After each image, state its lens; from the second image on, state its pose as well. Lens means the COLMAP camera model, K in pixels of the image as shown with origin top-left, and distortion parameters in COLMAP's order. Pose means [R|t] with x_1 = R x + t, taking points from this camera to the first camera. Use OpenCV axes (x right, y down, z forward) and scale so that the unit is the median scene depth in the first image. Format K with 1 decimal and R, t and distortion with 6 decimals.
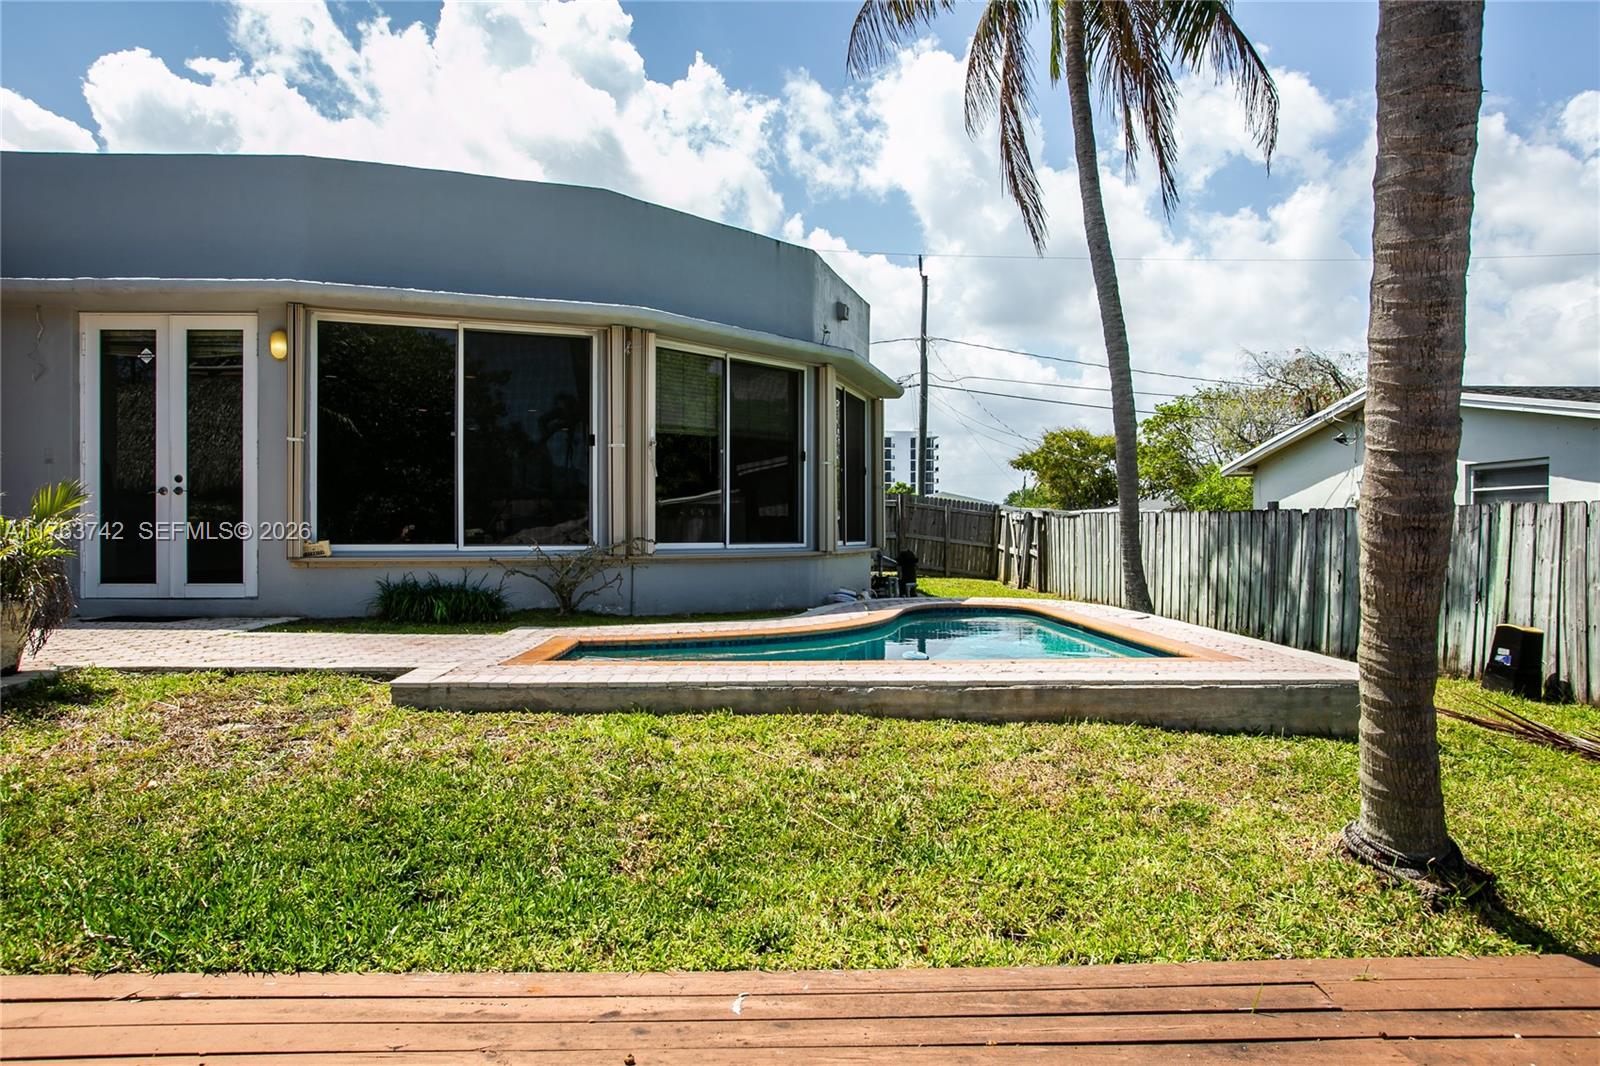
lens RADIAL K [[1173.8, 0, 800.0], [0, 1173.8, 533.0], [0, 0, 1]] dist [-0.099651, 0.132525]
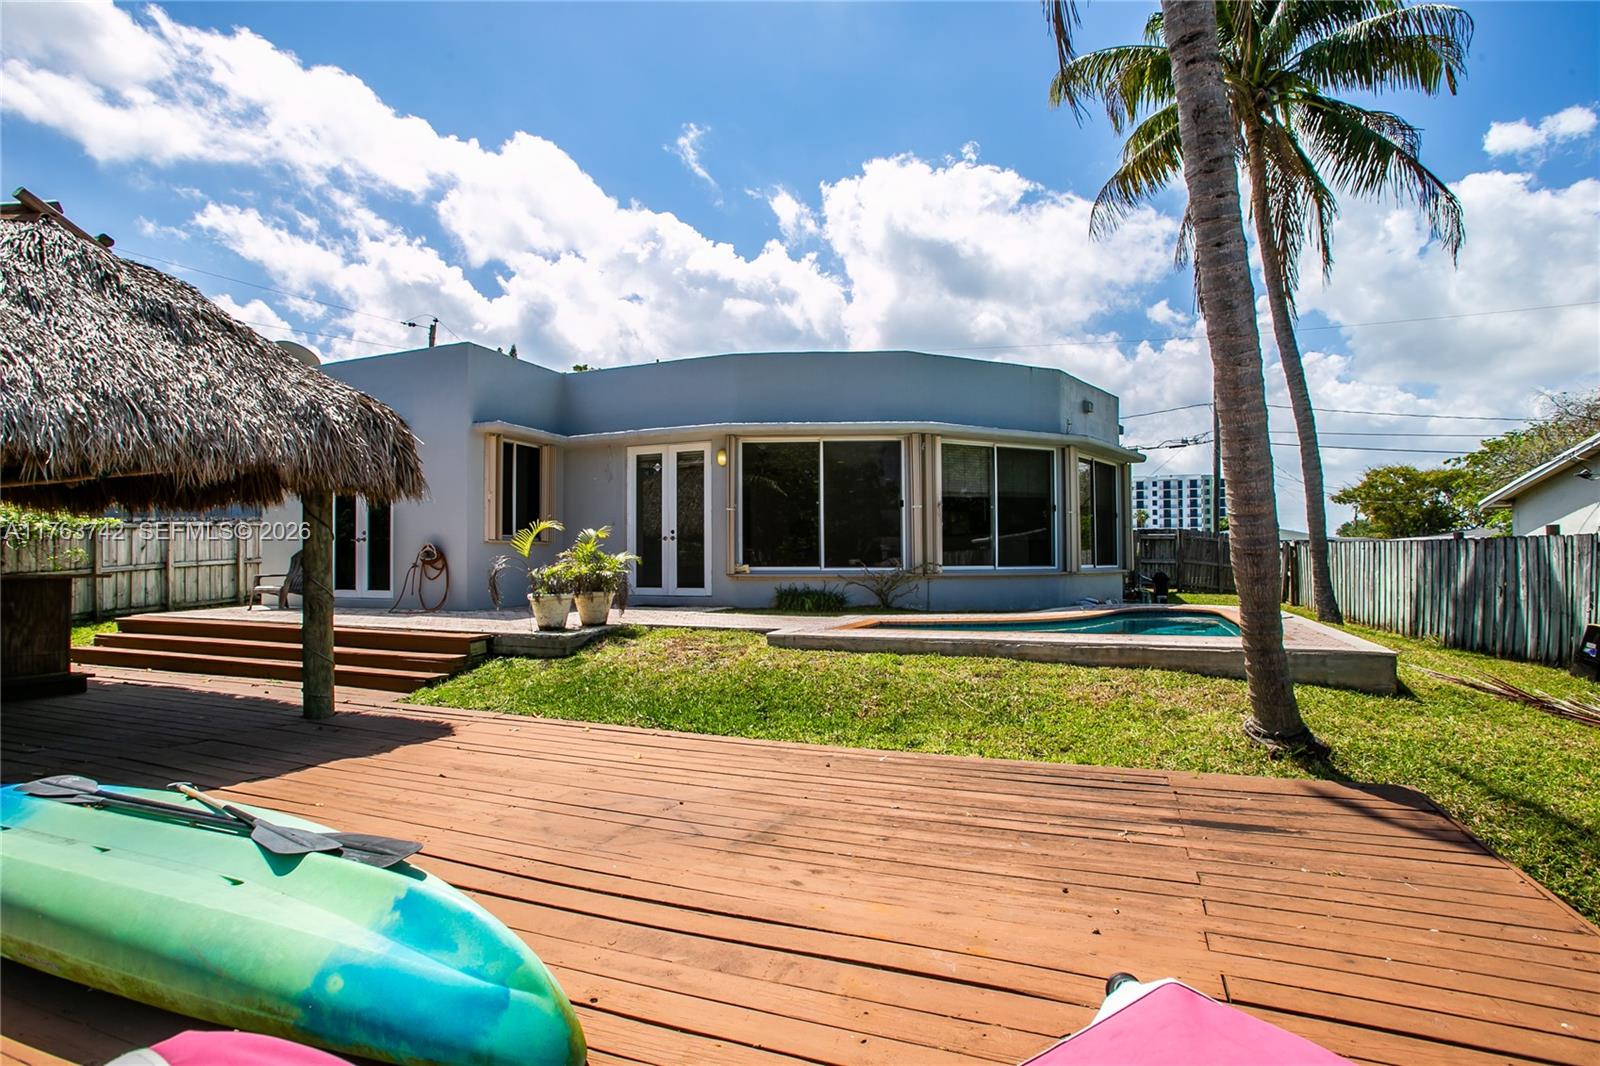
lens RADIAL K [[804.9, 0, 800.0], [0, 804.9, 533.0], [0, 0, 1]] dist [-0.055522, 0.020113]
pose [[0.943138, -0.015487, -0.332041, 0.141913], [0.004137, 0.999384, -0.034862, 0.002147], [0.332376, 0.031506, 0.942620, -0.256683]]
